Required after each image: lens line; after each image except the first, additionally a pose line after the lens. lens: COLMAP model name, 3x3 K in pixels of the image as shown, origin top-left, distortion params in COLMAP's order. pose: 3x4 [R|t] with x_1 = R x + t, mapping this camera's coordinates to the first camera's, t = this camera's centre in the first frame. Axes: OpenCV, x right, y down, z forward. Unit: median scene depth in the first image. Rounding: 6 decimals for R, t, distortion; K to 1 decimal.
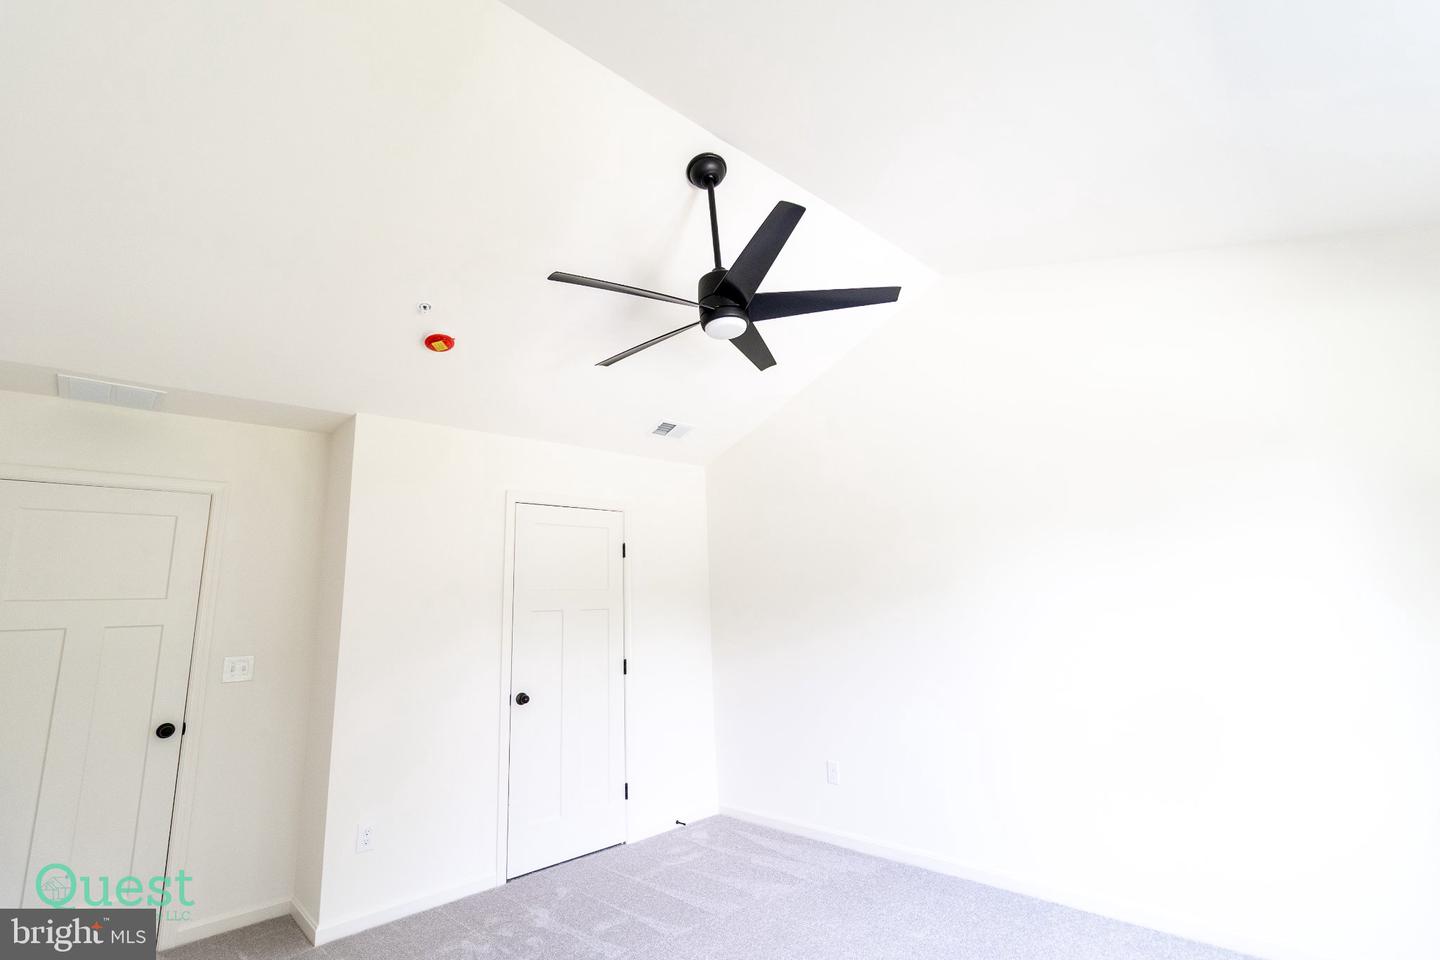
lens RADIAL K [[681.0, 0, 717.5], [0, 681.0, 470.5], [0, 0, 1]] dist [0.003046, 0.000759]
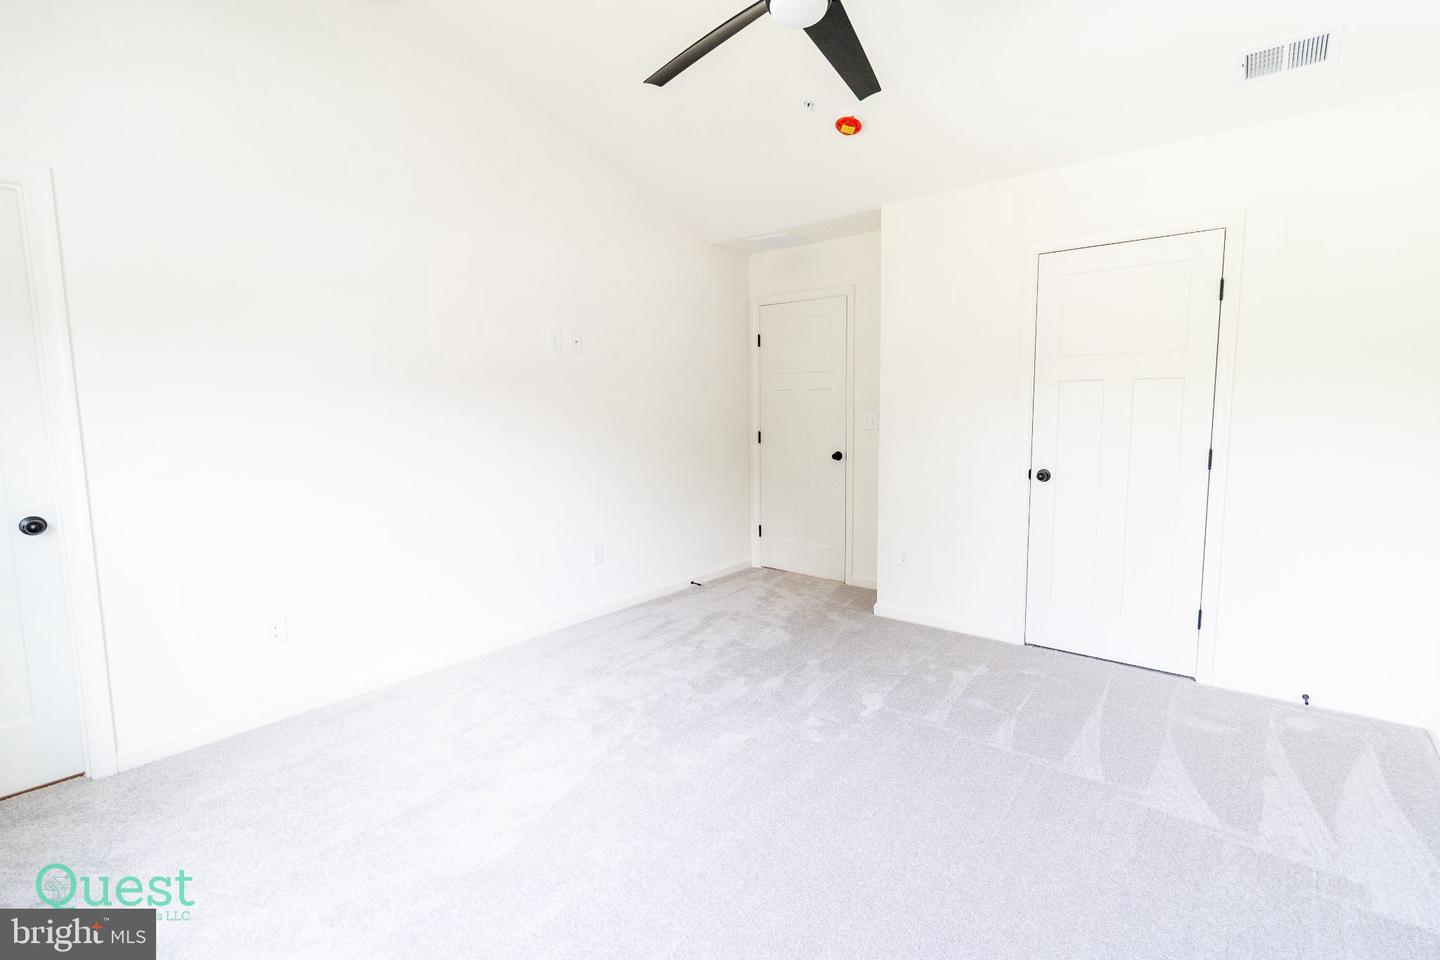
lens RADIAL K [[681.0, 0, 717.5], [0, 681.0, 470.5], [0, 0, 1]] dist [0.003046, 0.000759]
pose [[0.085645, 0.150938, -0.984826, 0.588093], [0.225235, 0.959936, 0.166711, 0.078190], [0.970533, -0.236095, 0.048217, 0.543135]]
